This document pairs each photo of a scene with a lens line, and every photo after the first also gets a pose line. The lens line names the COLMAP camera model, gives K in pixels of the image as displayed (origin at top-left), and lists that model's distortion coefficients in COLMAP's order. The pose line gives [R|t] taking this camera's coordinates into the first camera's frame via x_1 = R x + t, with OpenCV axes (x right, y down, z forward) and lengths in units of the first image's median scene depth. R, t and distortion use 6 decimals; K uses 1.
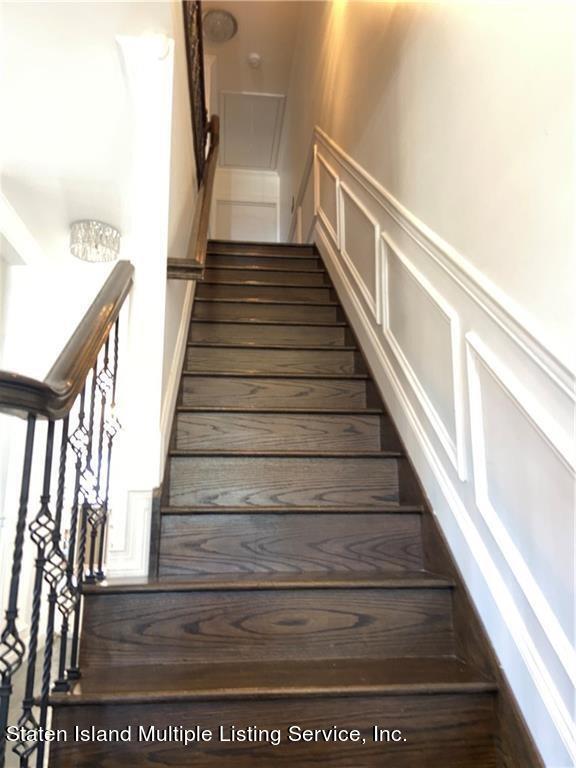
lens RADIAL K [[581.0, 0, 287.0], [0, 581.0, 386.4], [0, 0, 1]] dist [0.101715, -0.126159]
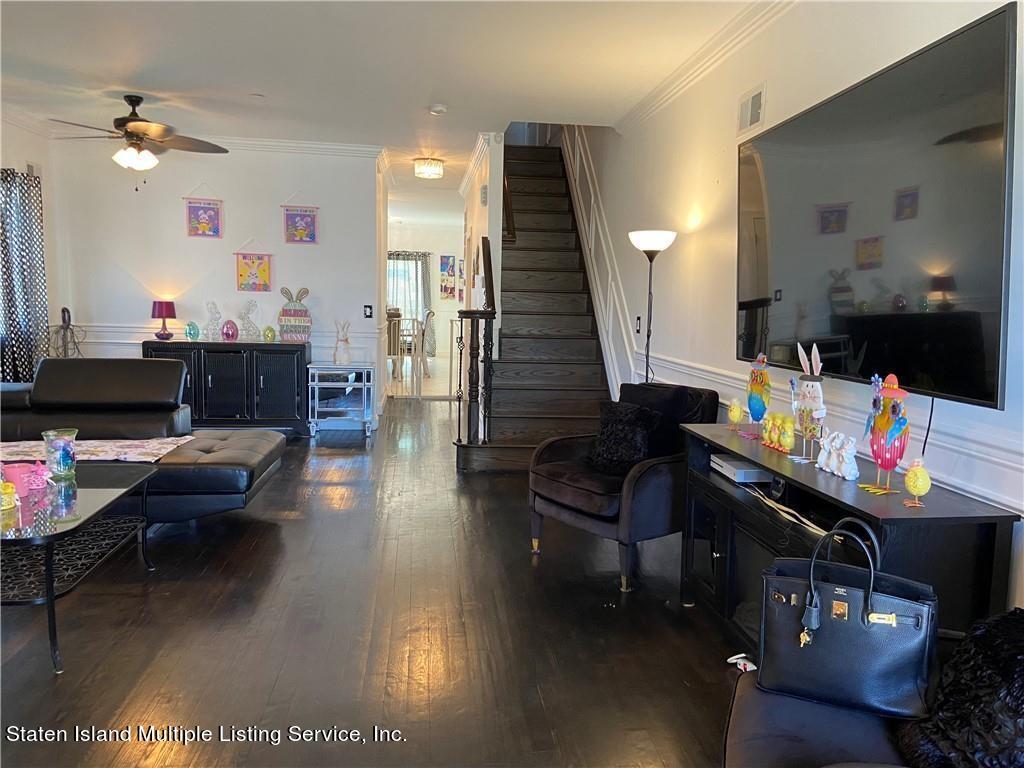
lens RADIAL K [[774.7, 0, 522.5], [0, 774.7, 391.7], [0, 0, 1]] dist [0.101715, -0.126159]
pose [[0.999531, 0.021242, 0.022067, -0.162237], [-0.027157, 0.947777, 0.317776, -0.600493], [-0.014164, -0.318226, 0.947909, -2.170654]]
